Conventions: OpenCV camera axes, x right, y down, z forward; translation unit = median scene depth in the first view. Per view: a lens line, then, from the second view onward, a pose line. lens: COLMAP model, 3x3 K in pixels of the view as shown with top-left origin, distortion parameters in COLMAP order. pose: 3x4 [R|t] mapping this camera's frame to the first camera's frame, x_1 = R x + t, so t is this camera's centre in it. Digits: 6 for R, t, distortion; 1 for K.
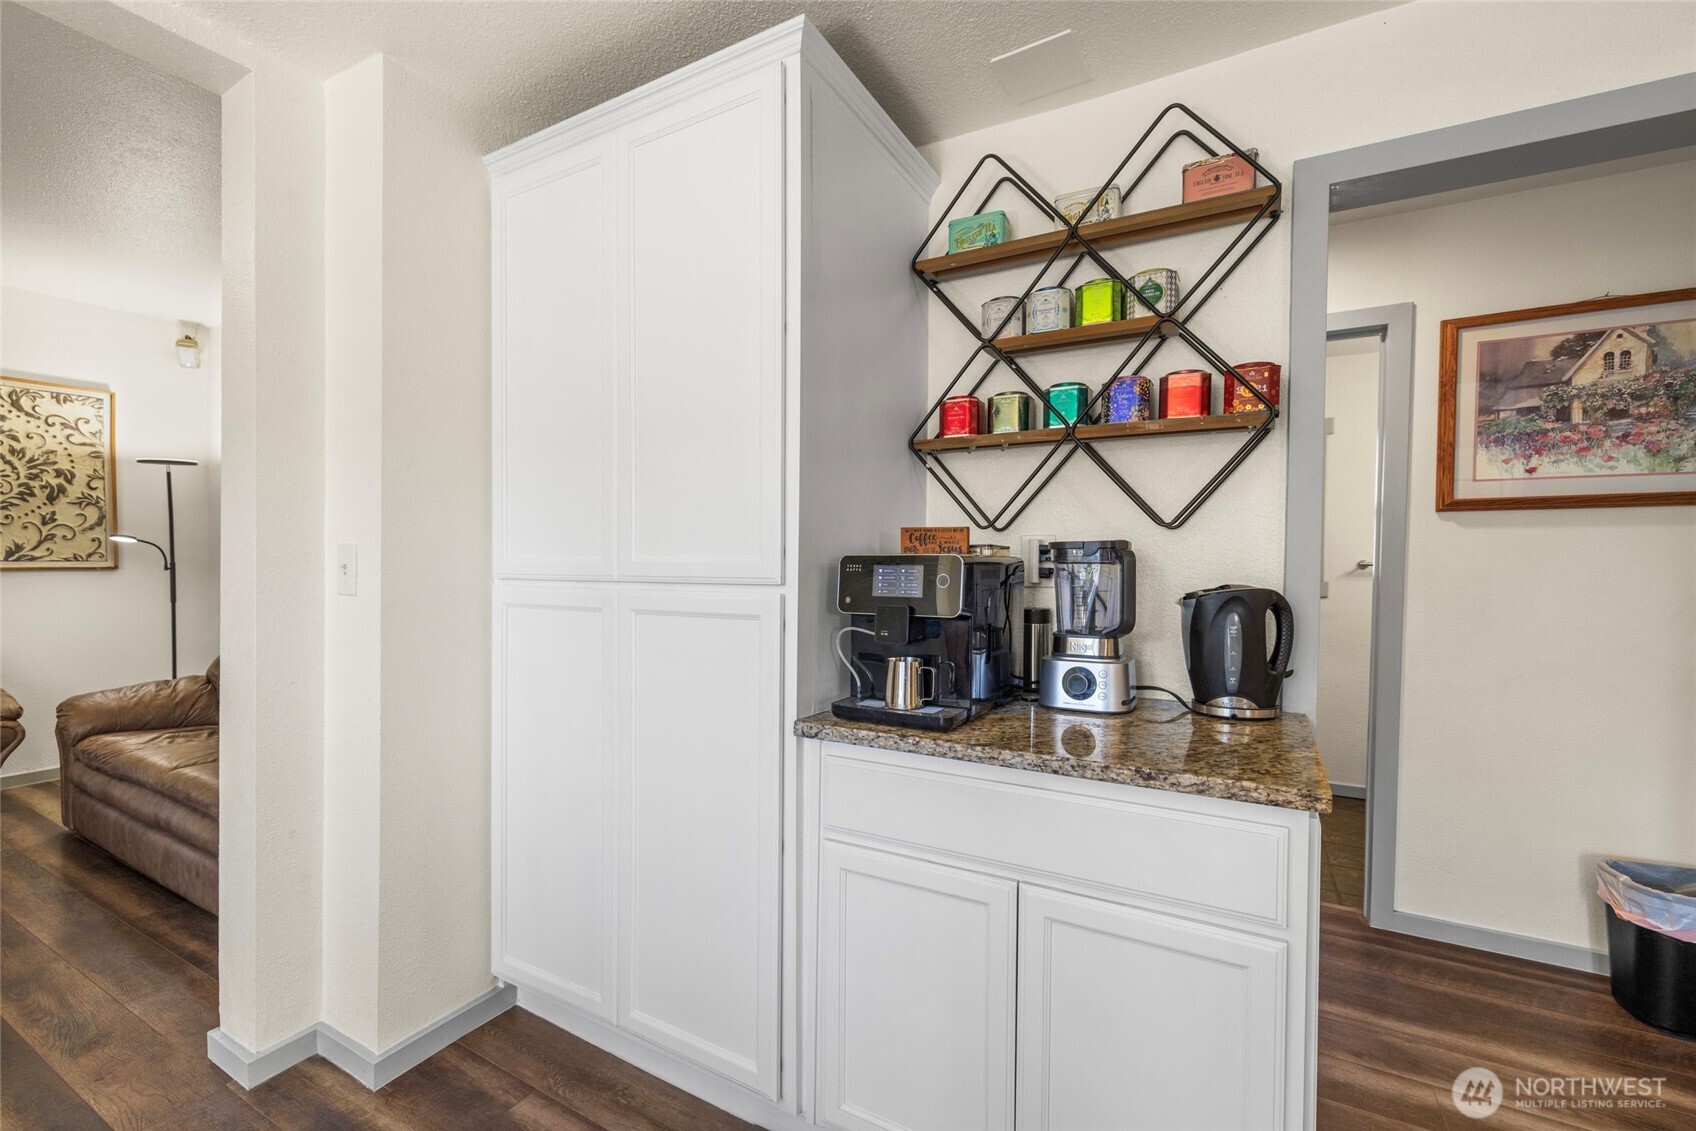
lens RADIAL K [[716.3, 0, 848.5], [0, 716.3, 581.0], [0, 0, 1]] dist [-0.004653, -0.000944]
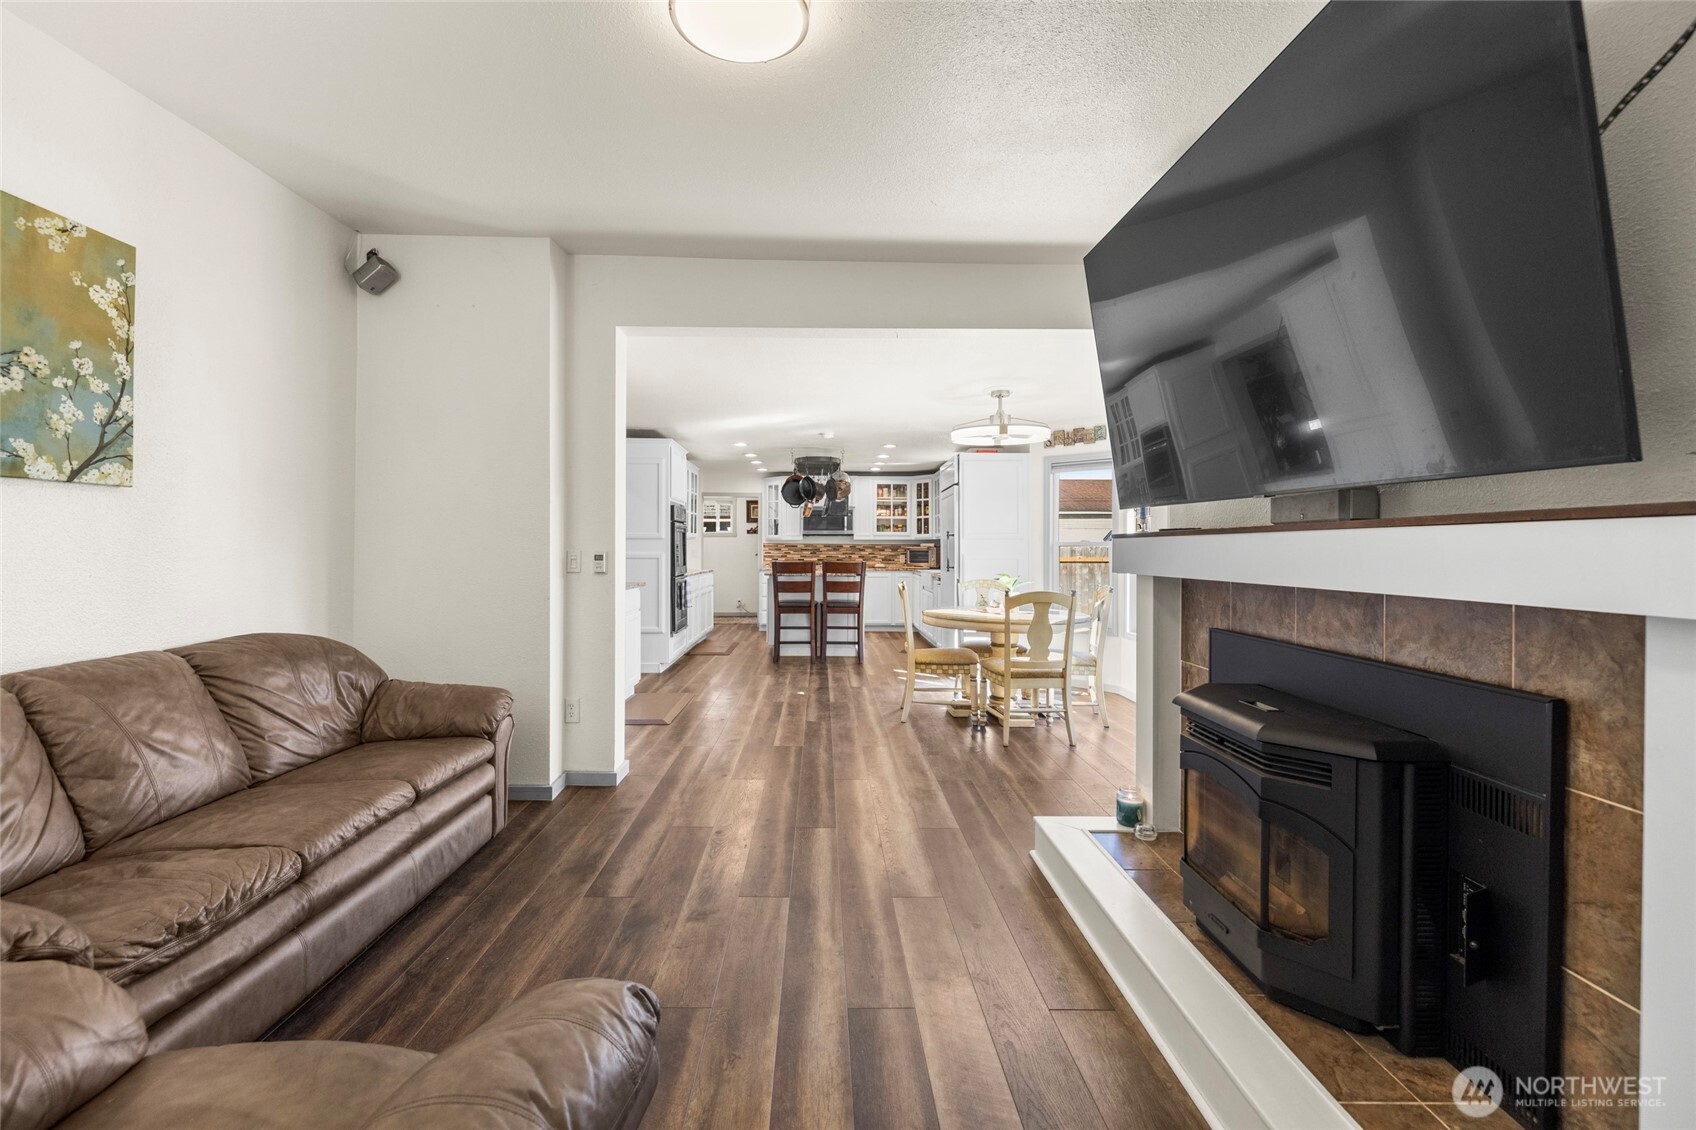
lens RADIAL K [[716.3, 0, 840.5], [0, 716.3, 558.4], [0, 0, 1]] dist [-0.004653, -0.000944]
pose [[-0.504427, -0.028044, 0.862999, -1.380132], [0.003417, 0.999400, 0.034474, -0.027008], [-0.863448, 0.020338, -0.504028, 0.676333]]
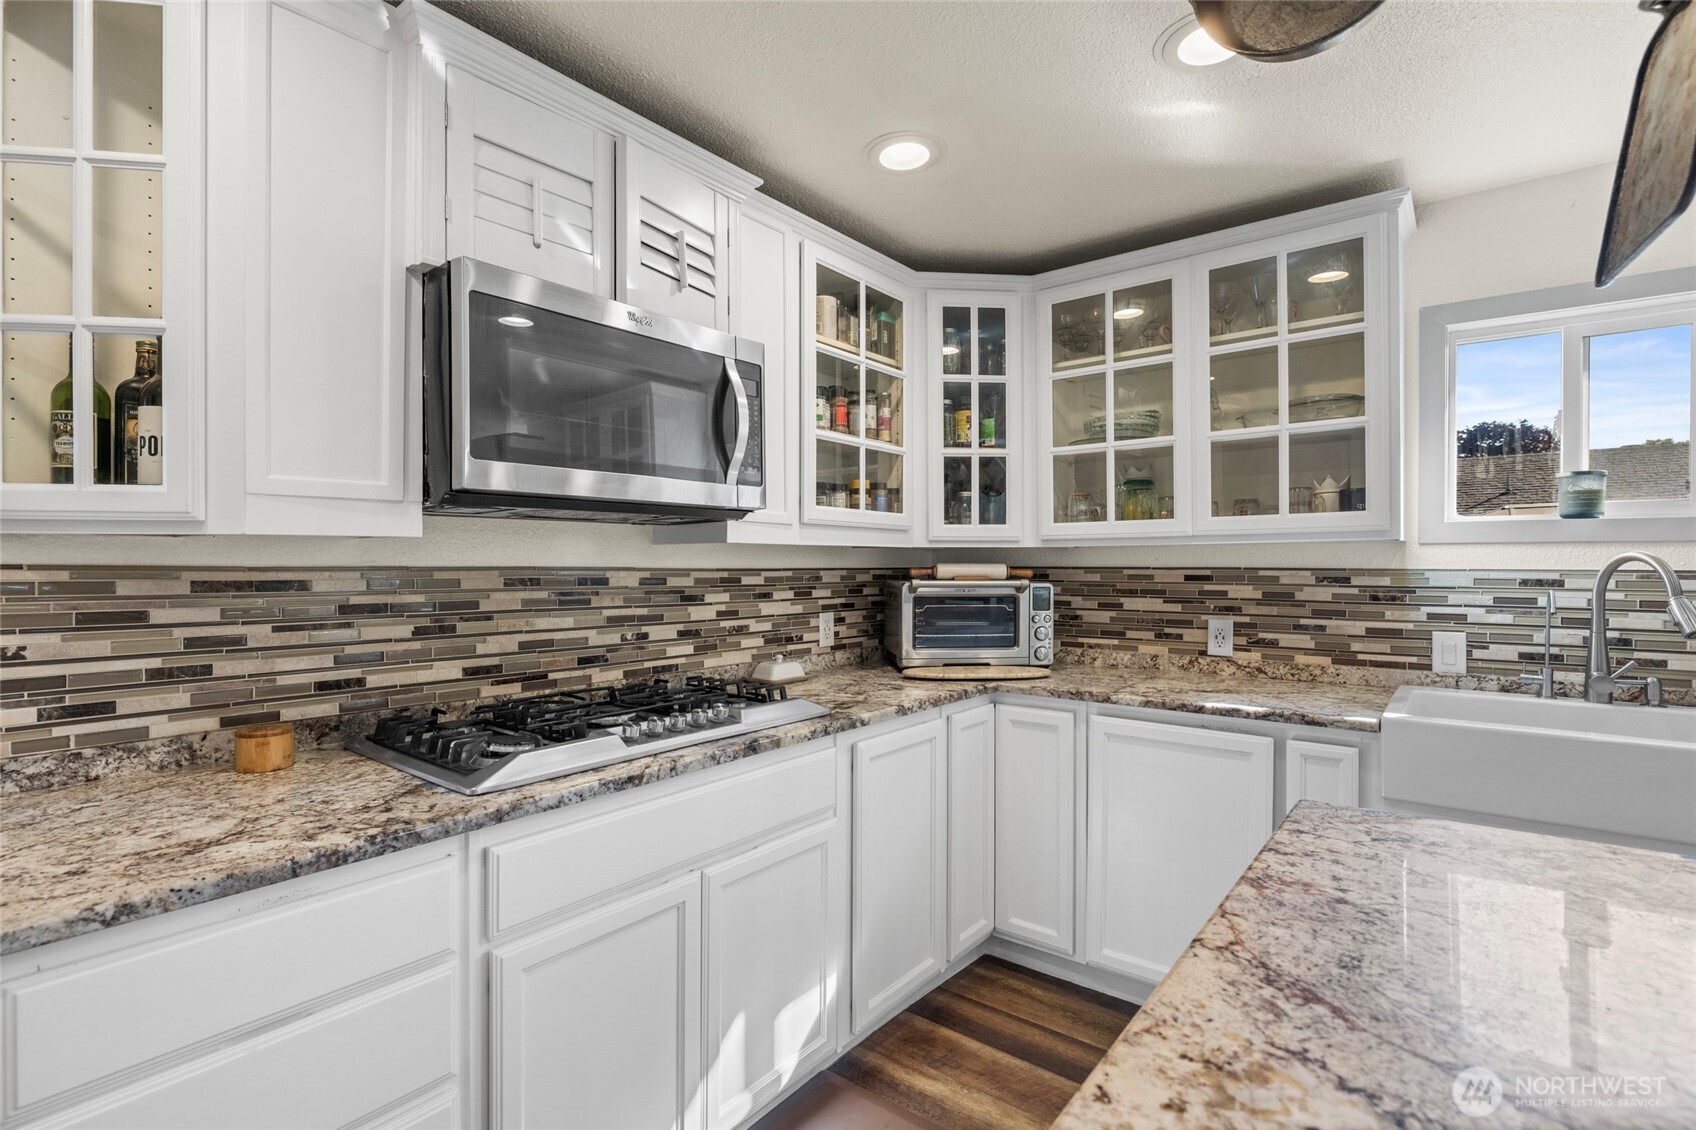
lens RADIAL K [[798.1, 0, 846.9], [0, 798.1, 565.2], [0, 0, 1]] dist [-0.011614, 0.000767]
pose [[-0.986709, -0.015393, 0.161768, 0.851503], [-0.011955, 0.999682, 0.022203, -0.002148], [-0.162059, 0.019974, -0.986579, -0.262651]]
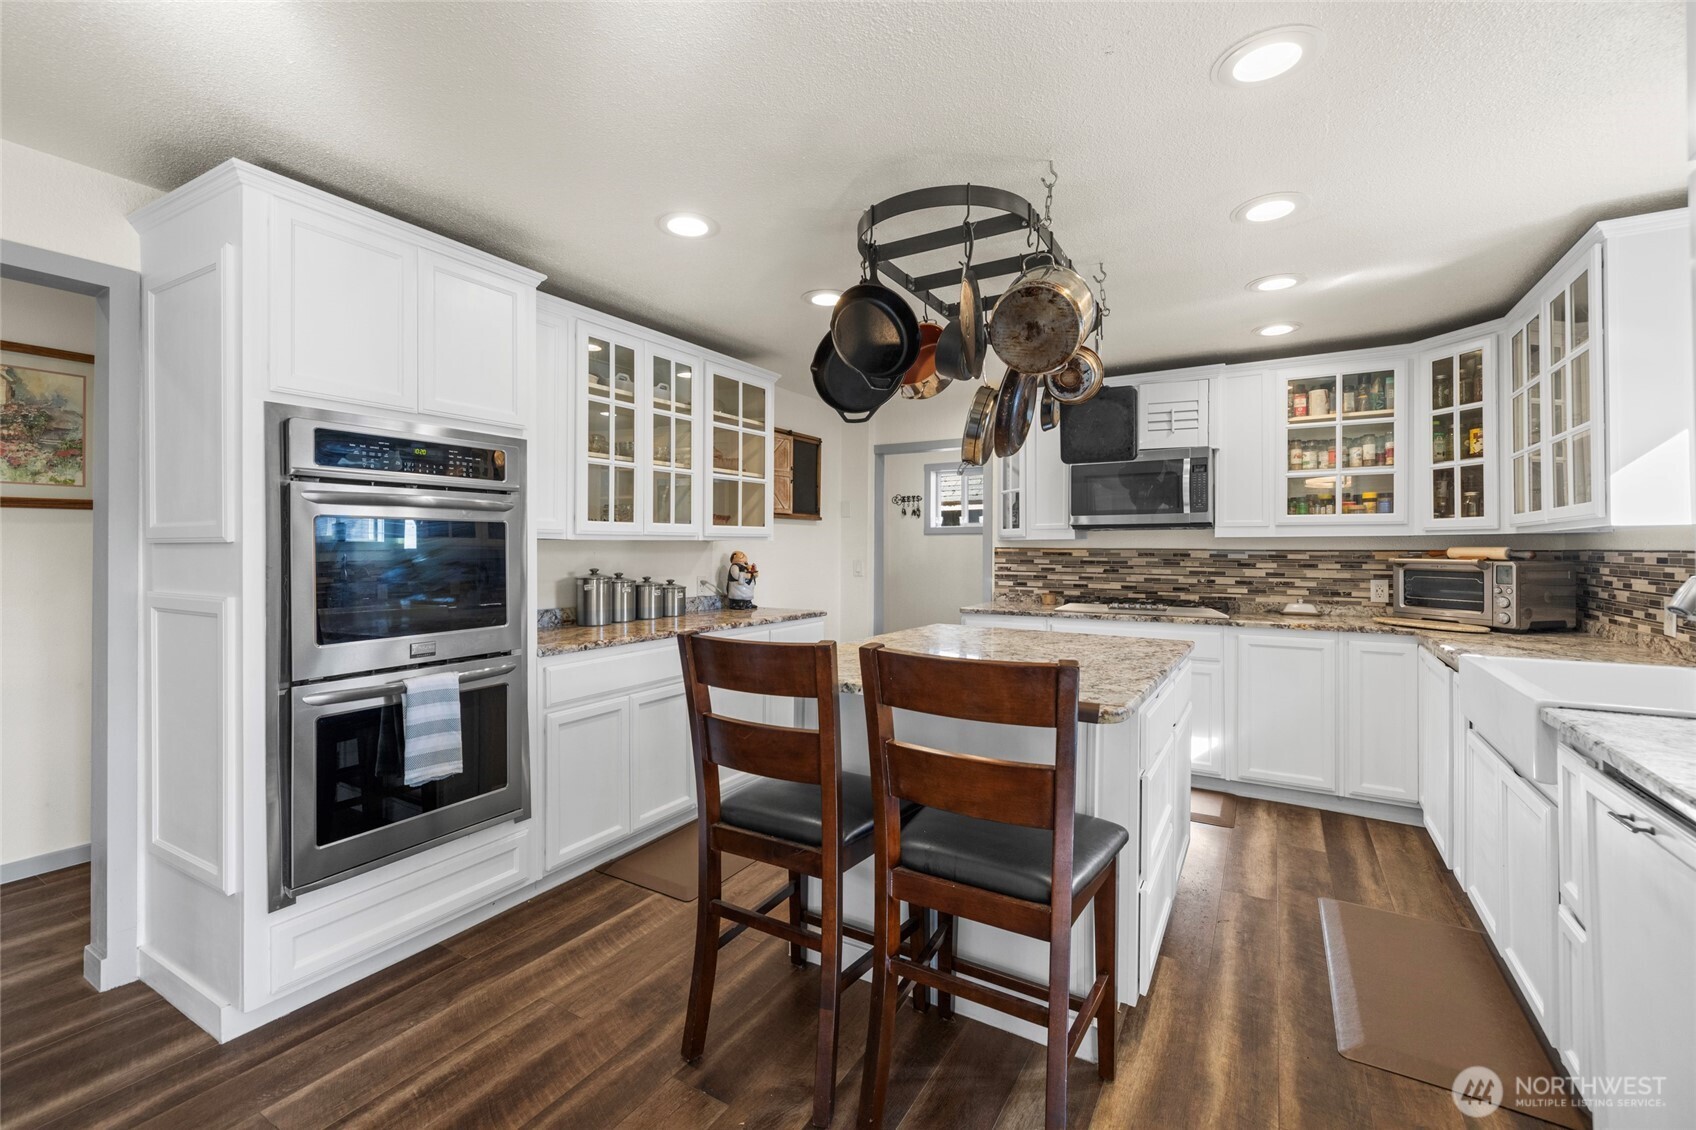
lens RADIAL K [[716.3, 0, 836.4], [0, 716.3, 545.9], [0, 0, 1]] dist [-0.004653, -0.000944]
pose [[0.044038, -0.011074, 0.998968, -0.045021], [0.017596, 0.999792, 0.010307, -0.012555], [-0.998875, 0.017124, 0.044223, -0.280687]]
